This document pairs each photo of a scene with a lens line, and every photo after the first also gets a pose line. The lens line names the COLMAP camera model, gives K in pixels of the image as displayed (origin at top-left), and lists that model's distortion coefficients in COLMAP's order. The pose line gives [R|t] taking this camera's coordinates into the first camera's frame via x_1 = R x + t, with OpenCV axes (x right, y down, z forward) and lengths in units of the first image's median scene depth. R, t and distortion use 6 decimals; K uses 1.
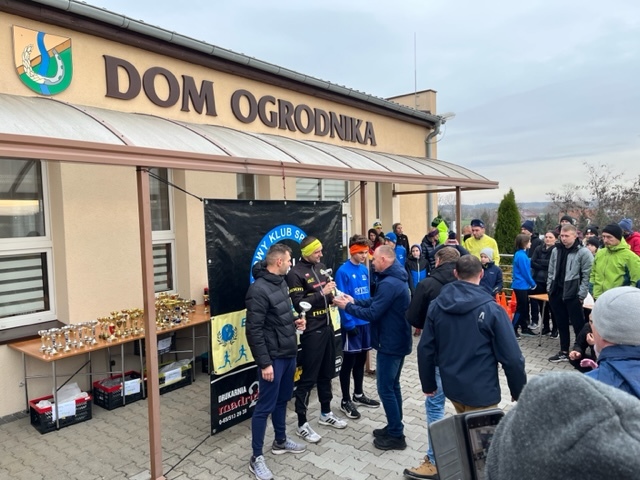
lens RADIAL K [[482.3, 0, 319.6], [0, 482.3, 241.8], [0, 0, 1]] dist [0.078567, -0.099837]
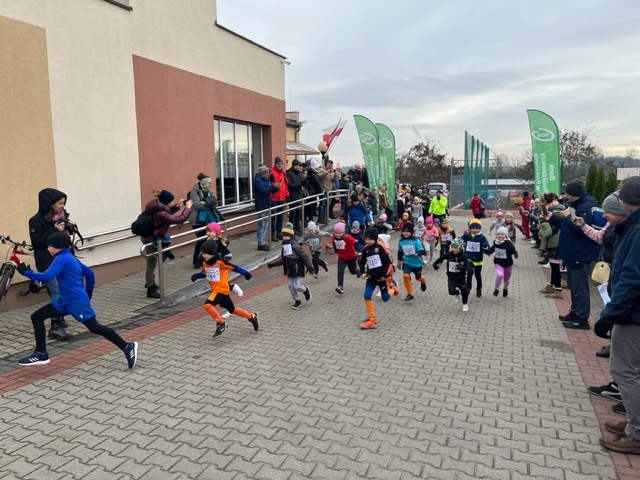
lens RADIAL K [[482.3, 0, 320.3], [0, 482.3, 241.0], [0, 0, 1]] dist [0.078567, -0.099837]
pose [[0.961610, -0.015953, 0.273955, -0.629011], [-0.005512, 0.996985, 0.077403, 0.268131], [-0.274363, -0.075941, 0.958623, -2.653349]]
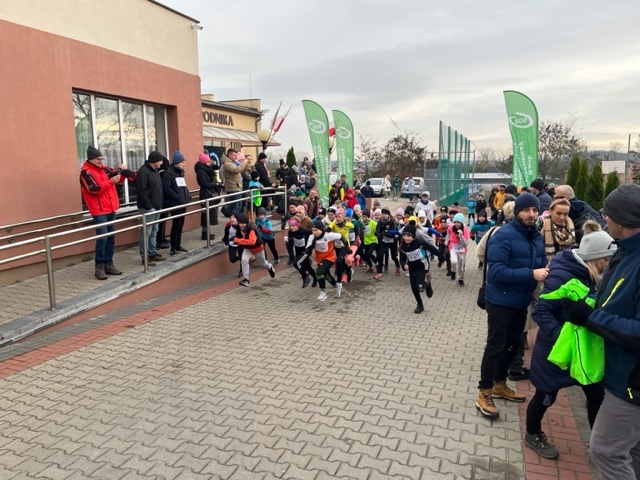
lens RADIAL K [[482.3, 0, 322.6], [0, 482.3, 243.2], [0, 0, 1]] dist [0.078567, -0.099837]
pose [[0.953362, -0.025770, 0.300729, -0.322691], [-0.002779, 0.995557, 0.094122, 0.246440], [-0.301818, -0.090568, 0.949054, -2.361878]]
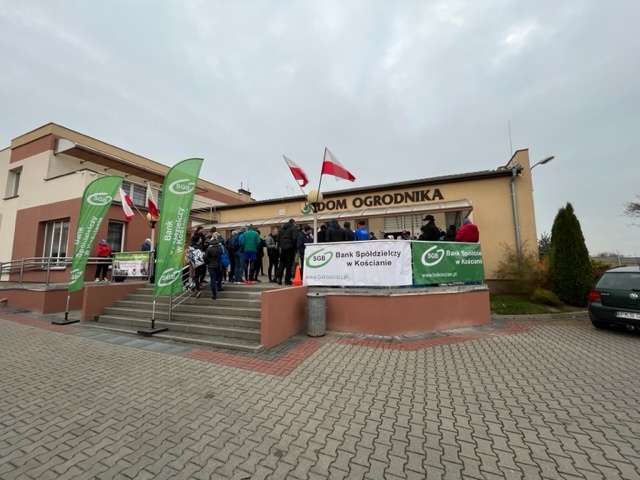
lens RADIAL K [[256.5, 0, 321.0], [0, 256.5, 239.3], [0, 0, 1]] dist [0.000155, 0.000034]
pose [[0.266346, -0.070061, -0.961328, 1.609670], [-0.052359, 0.994831, -0.087009, 0.148692], [0.962454, 0.073508, 0.261300, 0.369006]]
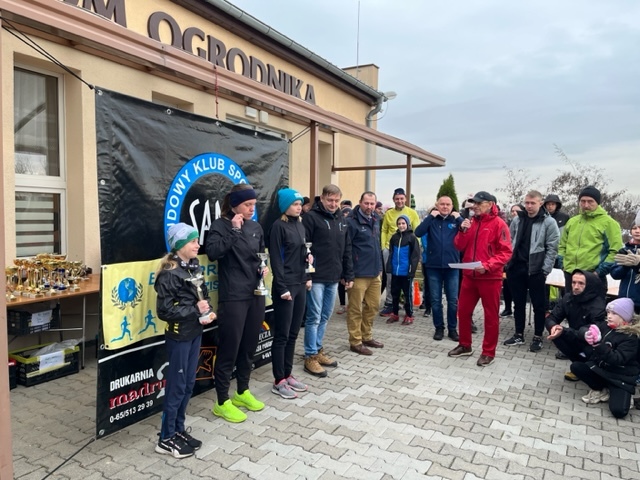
lens RADIAL K [[482.3, 0, 321.7], [0, 482.3, 241.8], [0, 0, 1]] dist [0.078567, -0.099837]
pose [[0.986115, 0.034792, 0.162377, -0.019954], [-0.034852, 0.999389, -0.002479, 0.069239], [-0.162364, -0.003214, 0.986726, 0.168667]]
